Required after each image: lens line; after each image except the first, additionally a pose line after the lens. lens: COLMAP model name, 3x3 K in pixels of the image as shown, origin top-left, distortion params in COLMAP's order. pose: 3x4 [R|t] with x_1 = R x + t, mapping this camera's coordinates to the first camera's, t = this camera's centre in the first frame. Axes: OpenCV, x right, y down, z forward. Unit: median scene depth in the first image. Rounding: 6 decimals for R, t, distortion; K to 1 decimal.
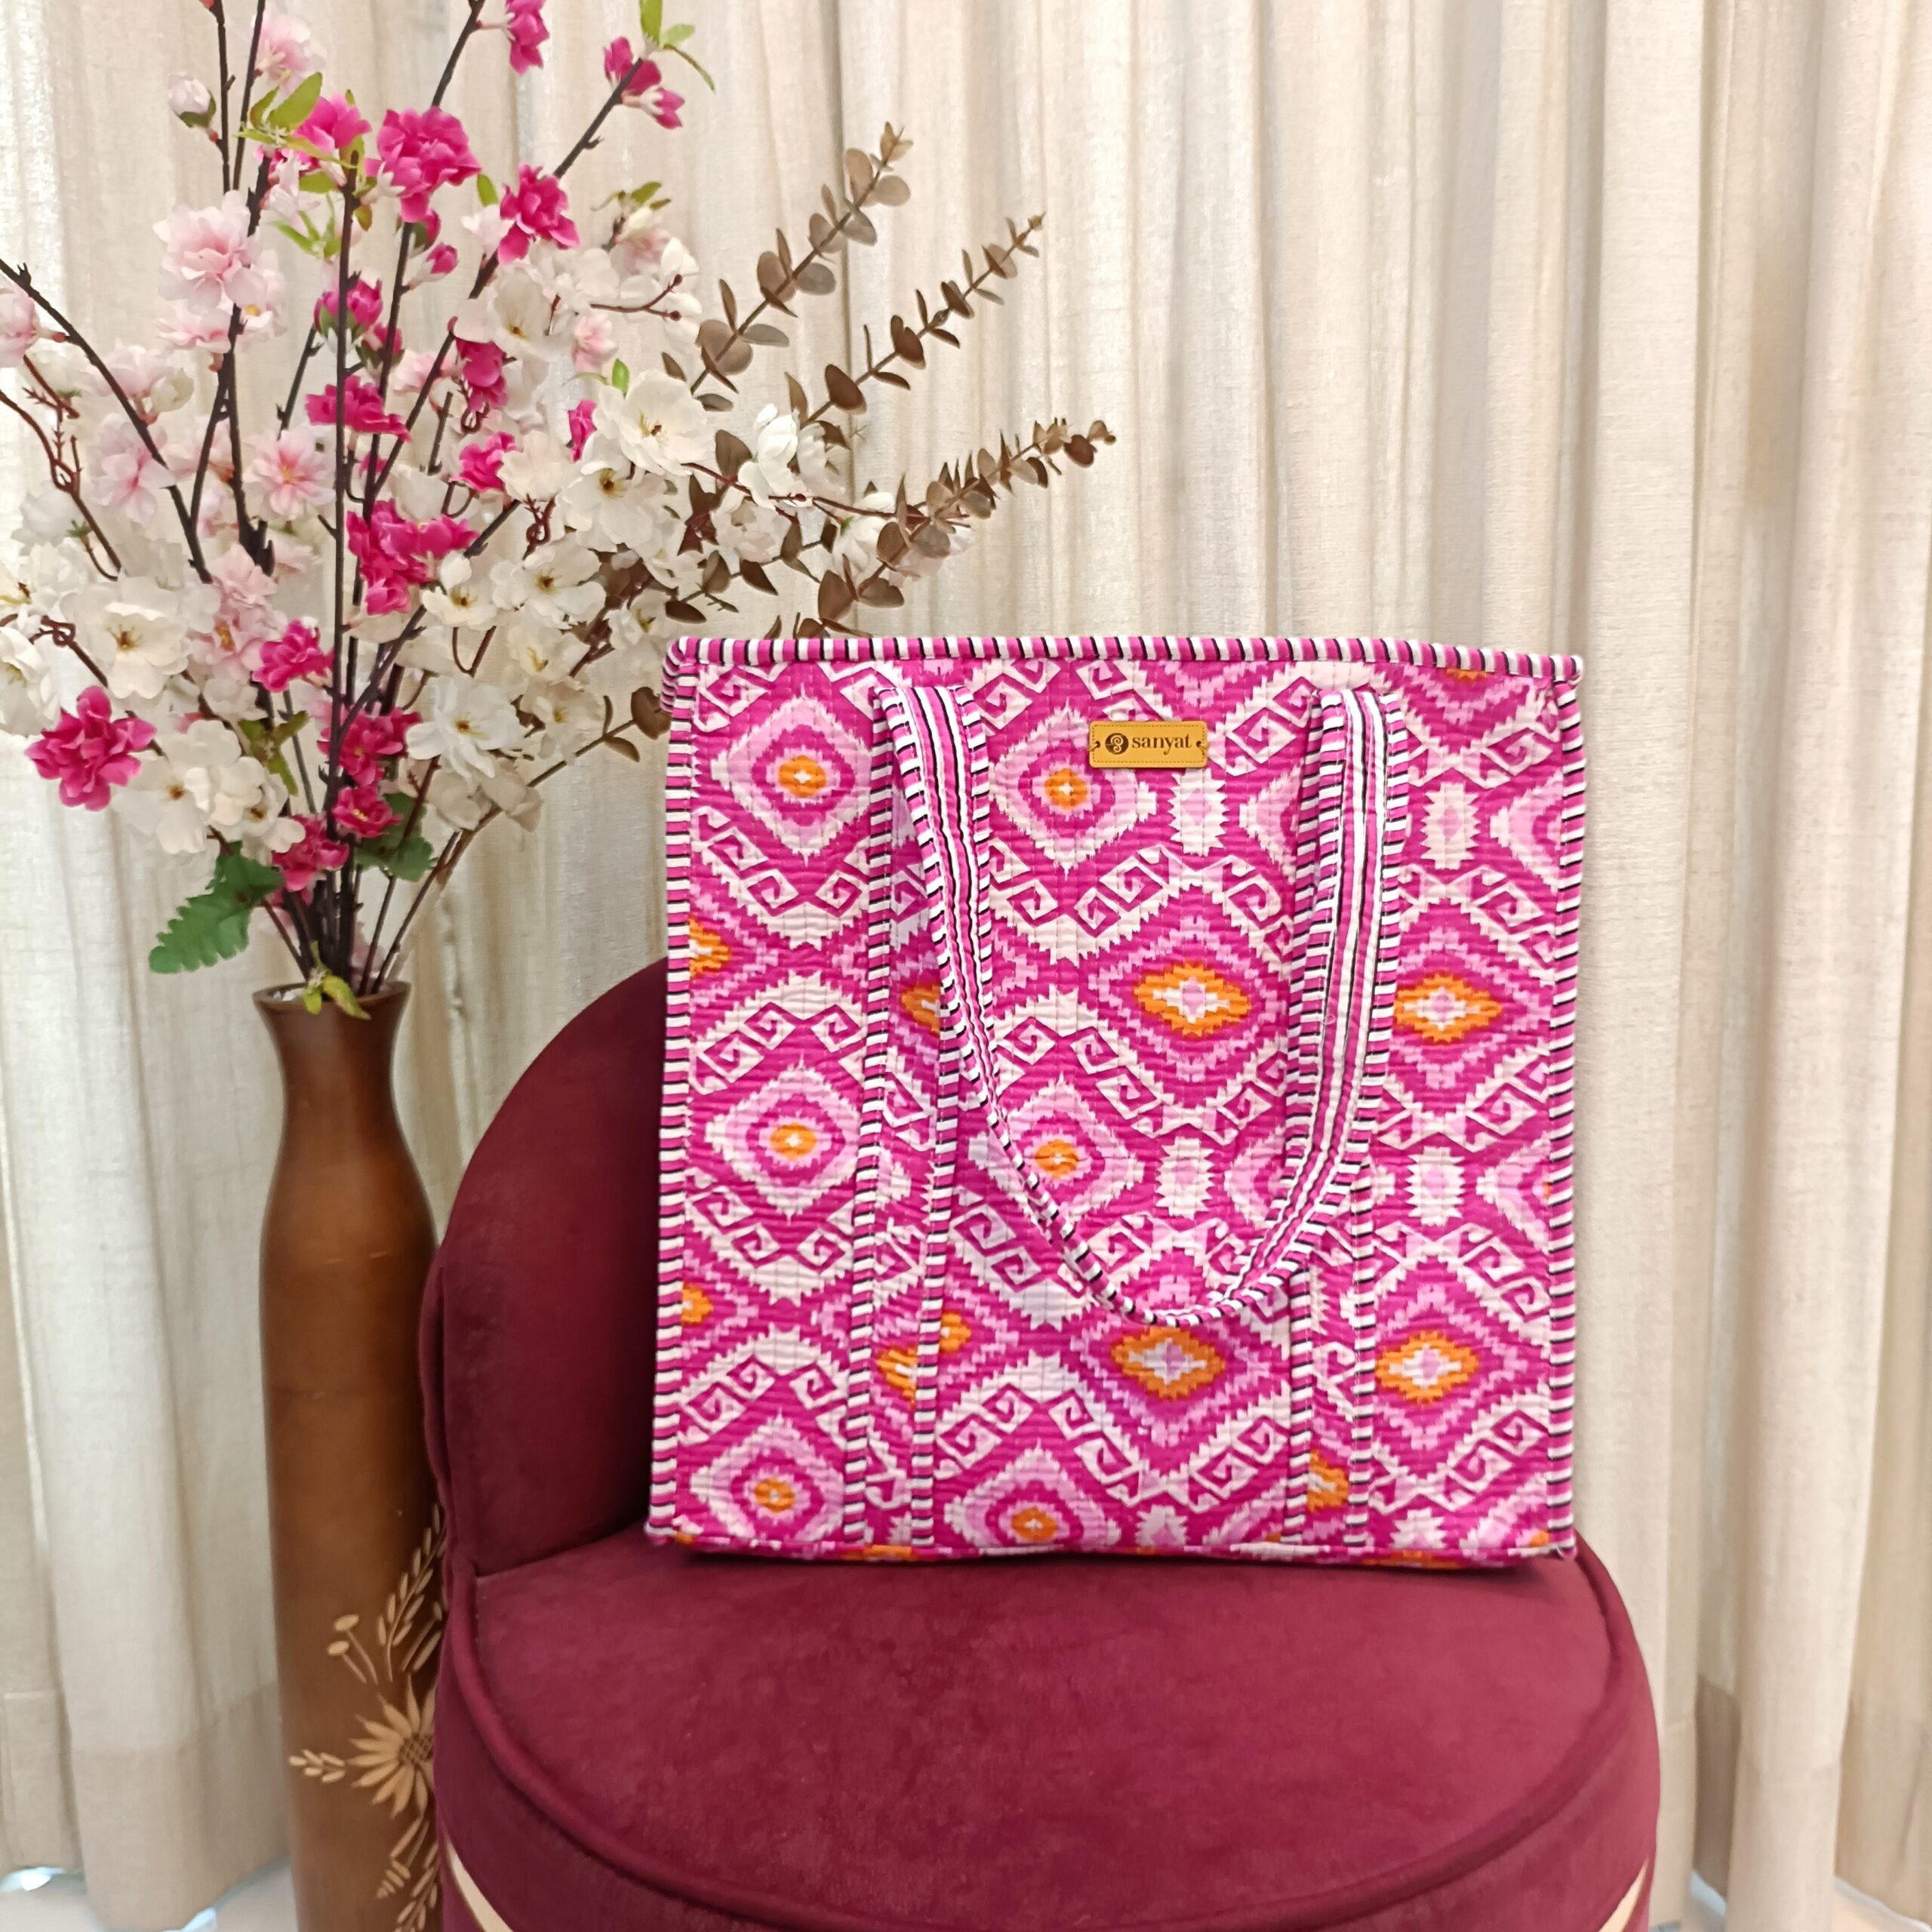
lens RADIAL K [[1925.2, 0, 948.5], [0, 1925.2, 962.1], [0, 0, 1]] dist [0.019502, 0.037123]
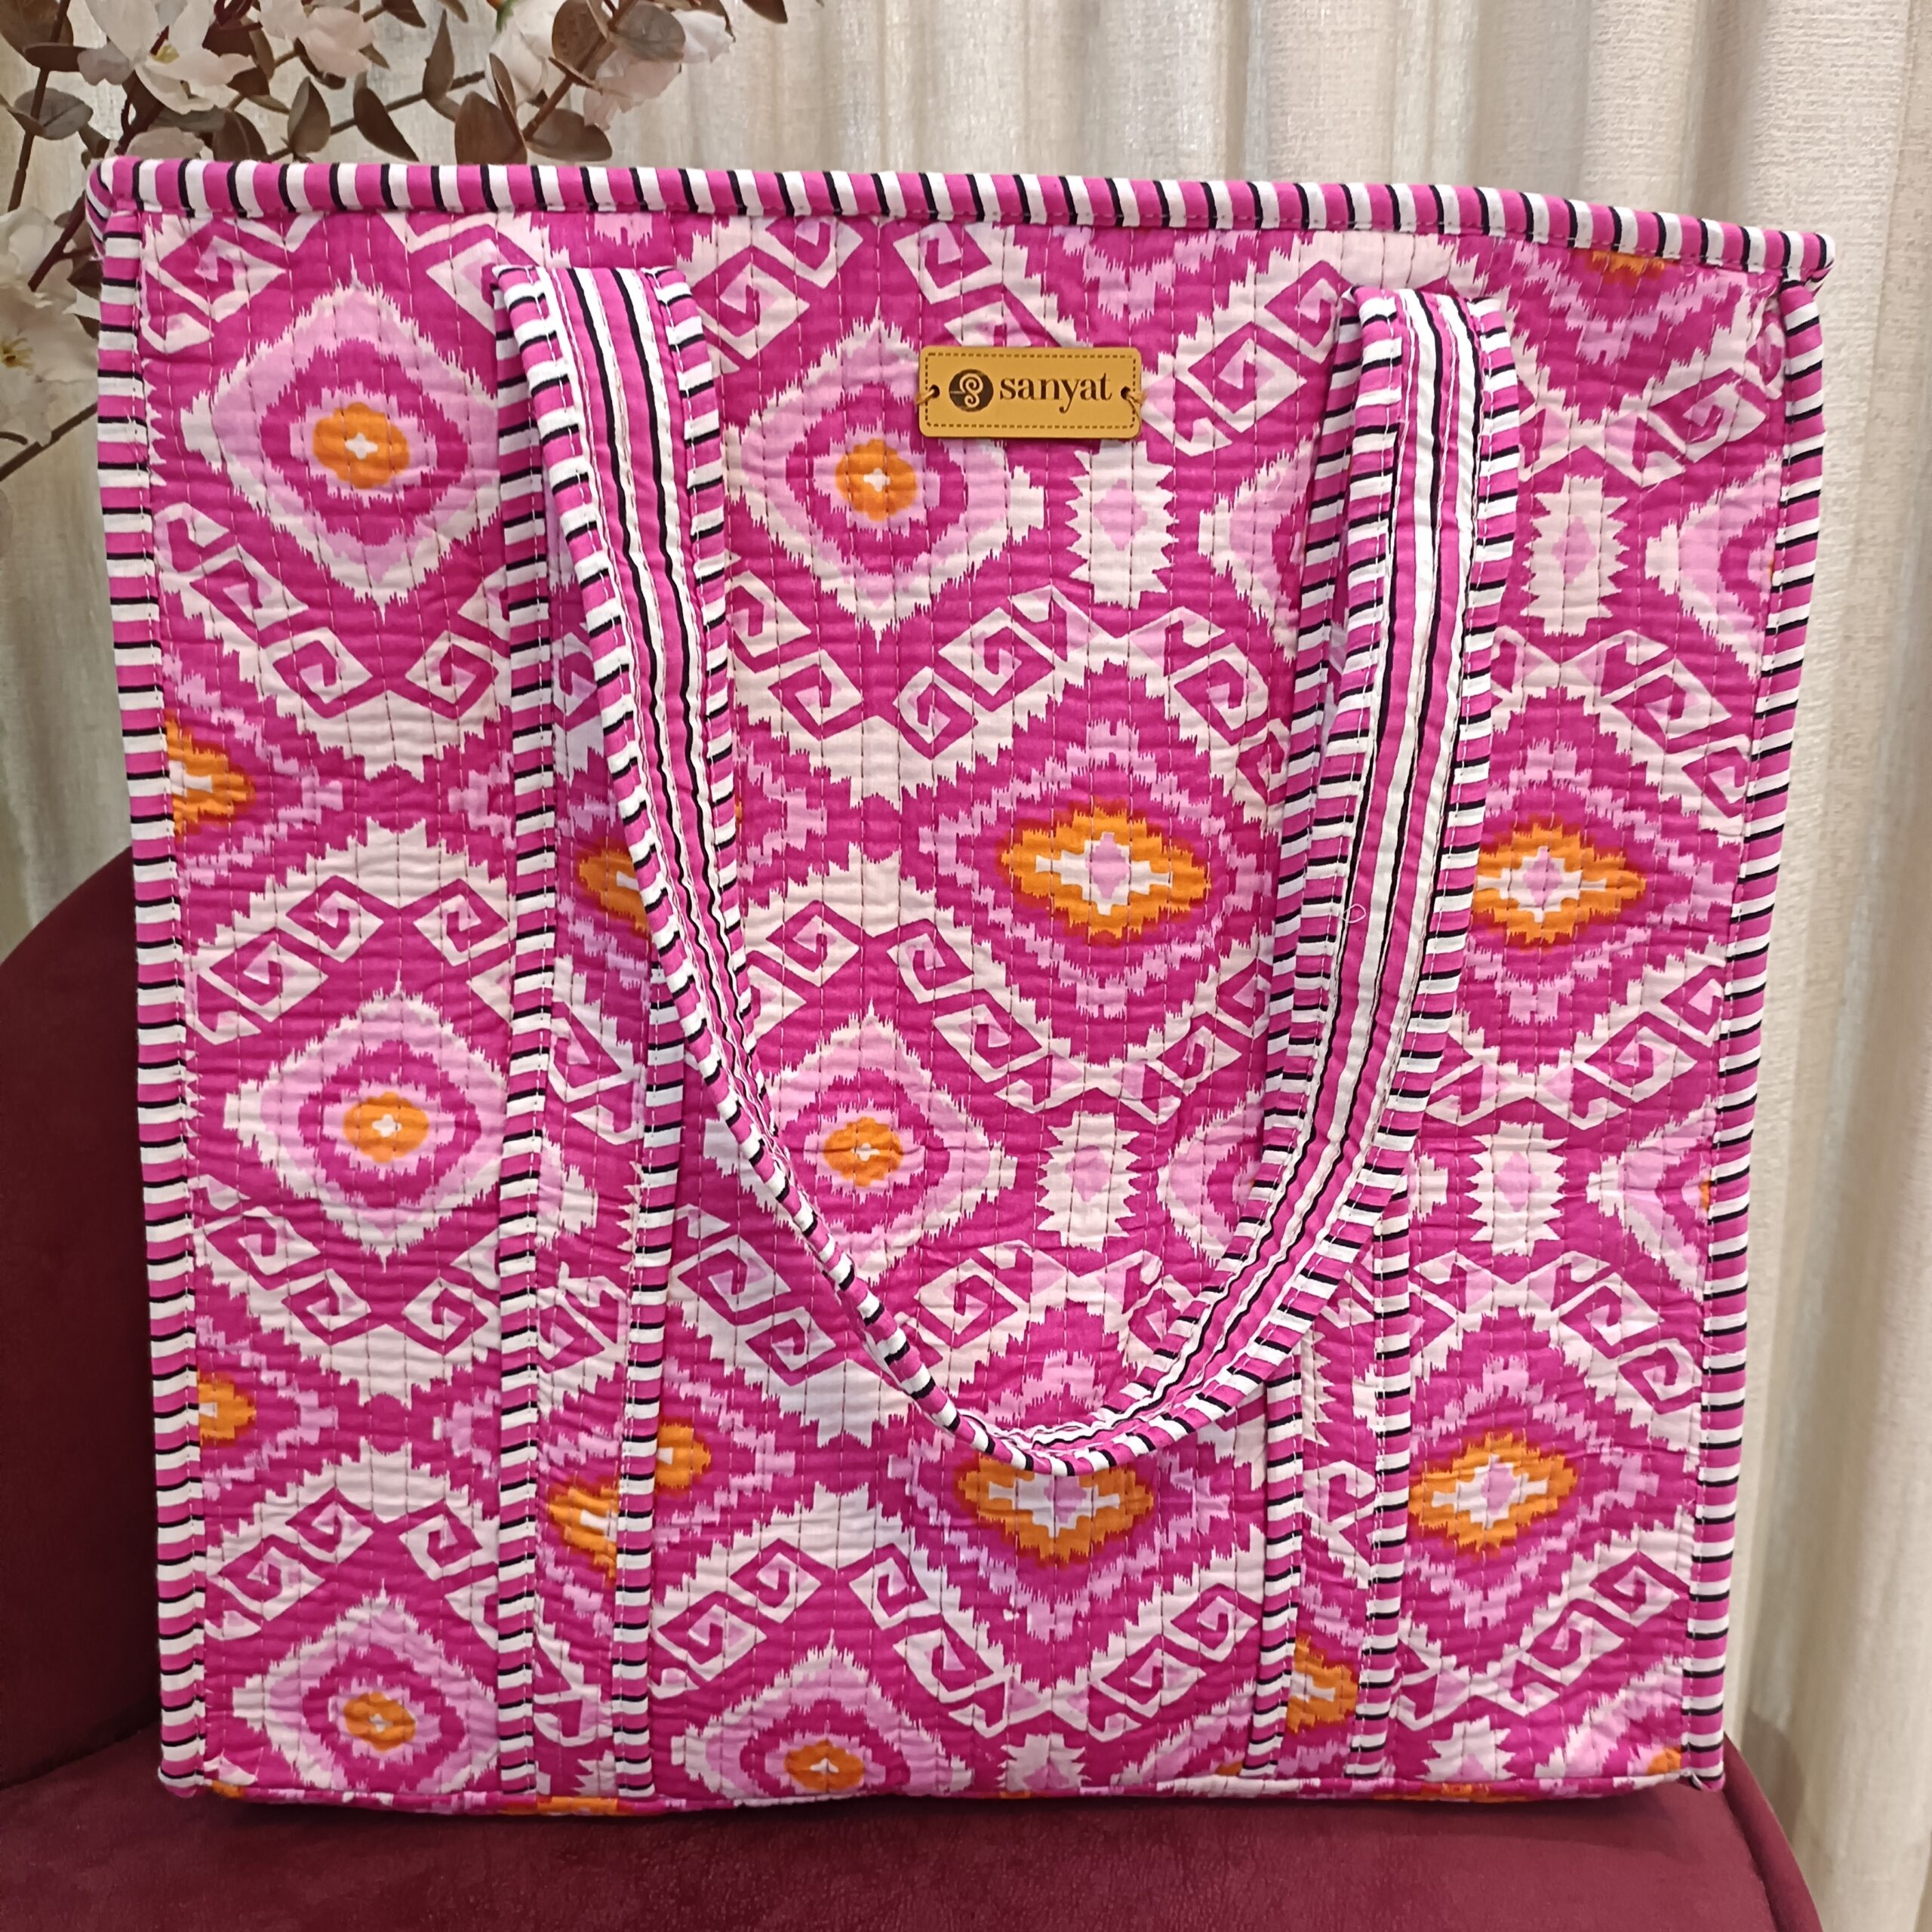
lens RADIAL K [[1925.2, 0, 948.5], [0, 1925.2, 962.1], [0, 0, 1]] dist [0.019502, 0.037123]
pose [[0.998420, -0.003852, 0.056058, 0.050068], [-0.003046, 0.992469, 0.122456, -0.022548], [-0.056108, -0.122433, 0.990890, 0.448583]]
